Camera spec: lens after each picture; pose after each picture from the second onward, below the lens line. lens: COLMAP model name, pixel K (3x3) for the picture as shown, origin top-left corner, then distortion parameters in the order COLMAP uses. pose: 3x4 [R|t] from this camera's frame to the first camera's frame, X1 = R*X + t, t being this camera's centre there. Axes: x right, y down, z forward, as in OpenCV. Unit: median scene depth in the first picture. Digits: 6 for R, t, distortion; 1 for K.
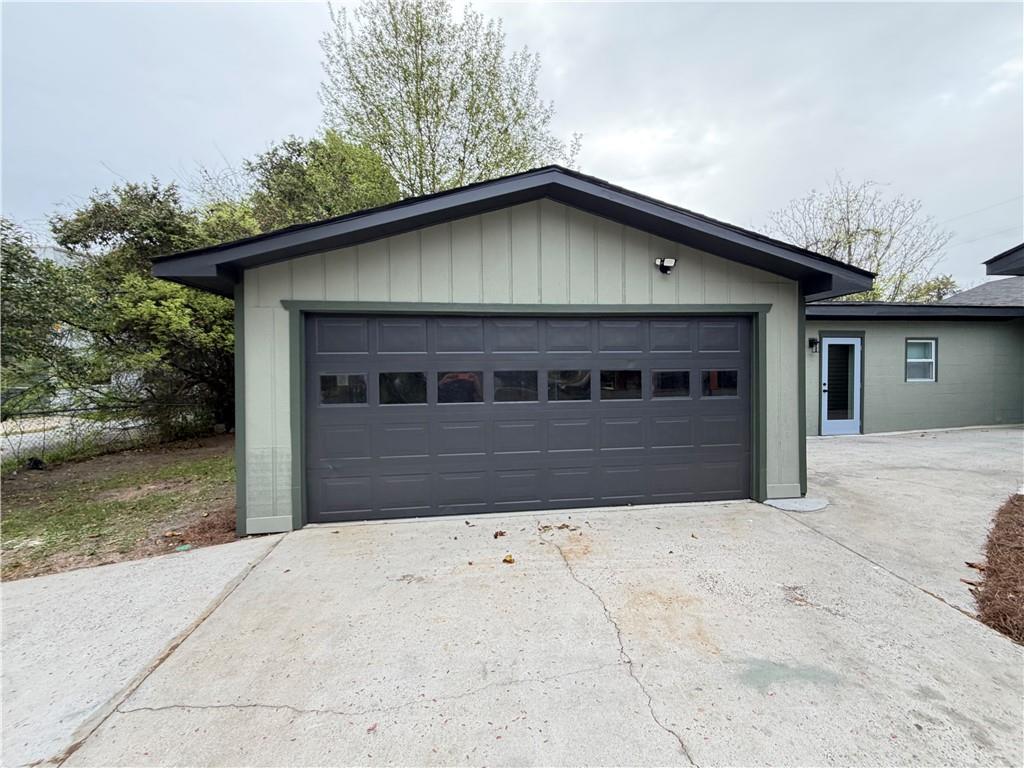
lens RADIAL K [[408.6, 0, 513.6], [0, 408.6, 381.0], [0, 0, 1]] dist [0.000268, -0.000437]
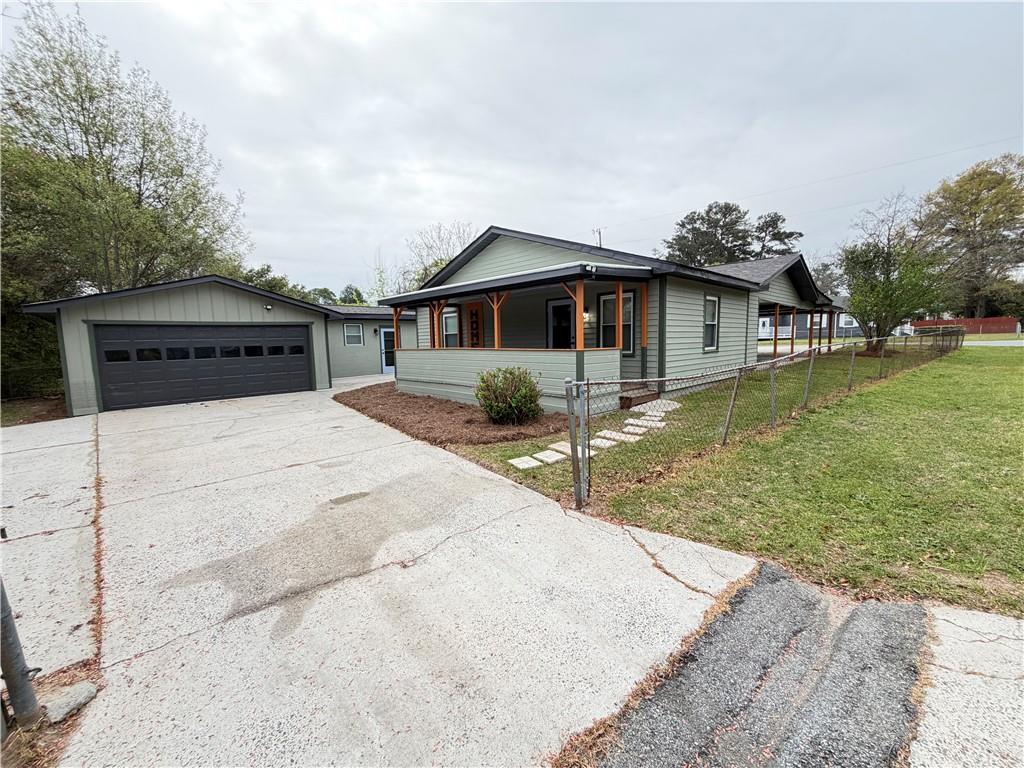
lens RADIAL K [[408.6, 0, 511.8], [0, 408.6, 383.0], [0, 0, 1]] dist [0.000268, -0.000437]
pose [[0.798958, -0.072084, 0.597052, -0.001517], [0.027714, 0.996149, 0.083182, 0.040662], [-0.600749, -0.049913, 0.797878, -2.231195]]
